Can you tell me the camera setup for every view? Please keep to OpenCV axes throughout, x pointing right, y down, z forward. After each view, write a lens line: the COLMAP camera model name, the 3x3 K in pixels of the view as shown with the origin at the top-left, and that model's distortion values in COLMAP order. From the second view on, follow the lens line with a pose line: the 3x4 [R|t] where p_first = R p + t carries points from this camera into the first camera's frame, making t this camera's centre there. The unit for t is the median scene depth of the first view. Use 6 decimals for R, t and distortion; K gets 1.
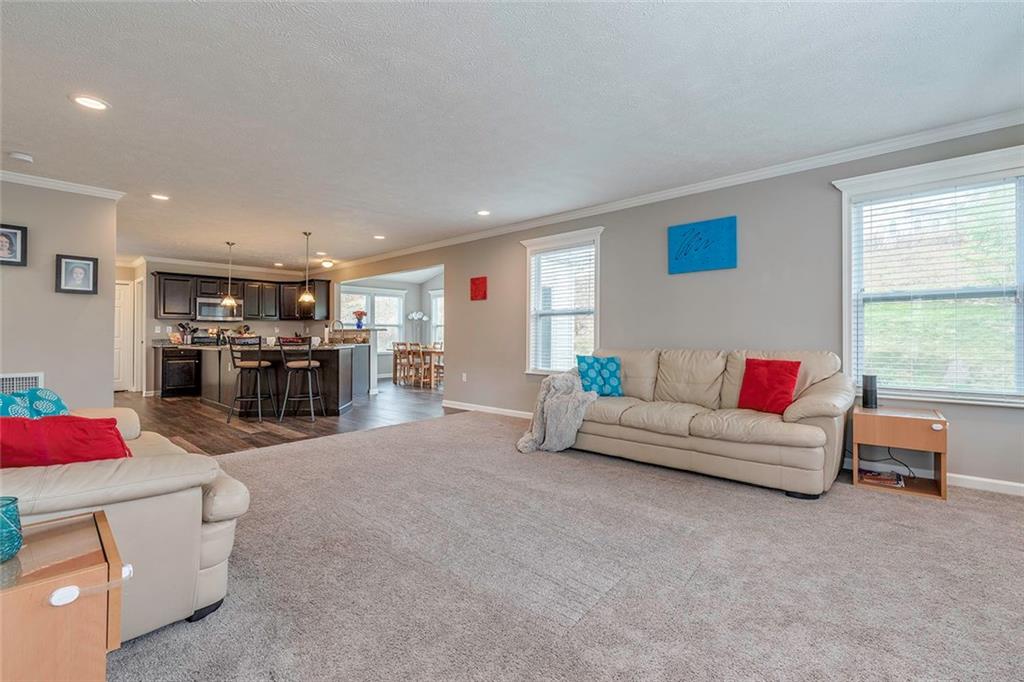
lens RADIAL K [[431.0, 0, 511.3], [0, 431.0, 331.2], [0, 0, 1]] dist [-0.011911, -0.000029]
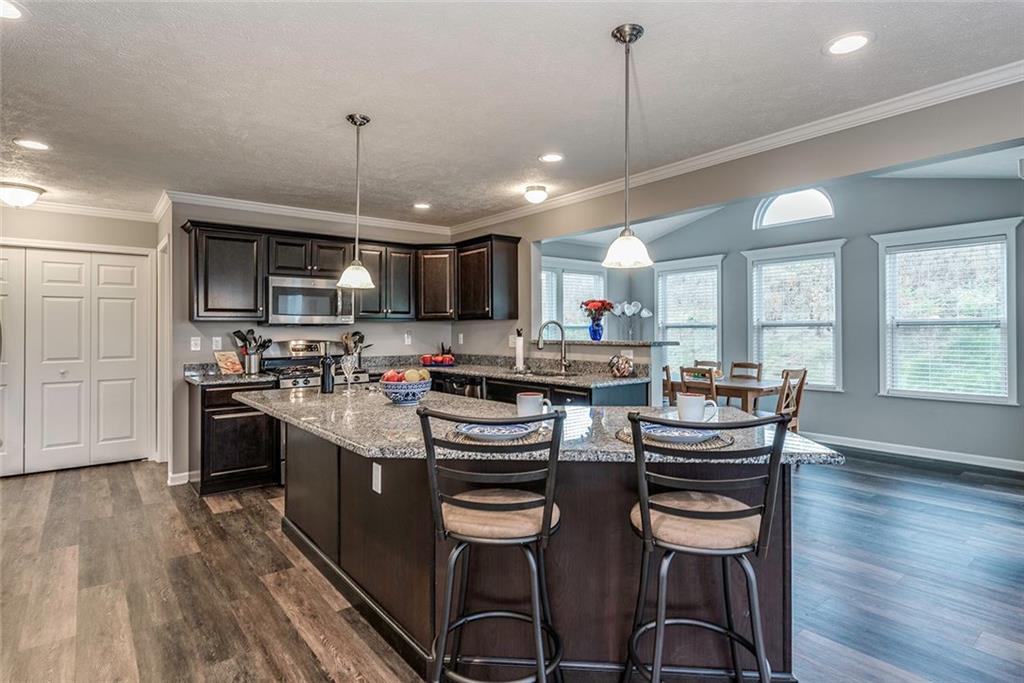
lens RADIAL K [[523.3, 0, 516.1], [0, 523.3, 328.3], [0, 0, 1]] dist [0.001895, 0.000059]
pose [[0.985325, -0.005209, -0.170610, -0.338510], [0.005871, 0.999977, 0.003377, -0.019507], [0.170589, -0.004330, 0.985333, 0.439571]]
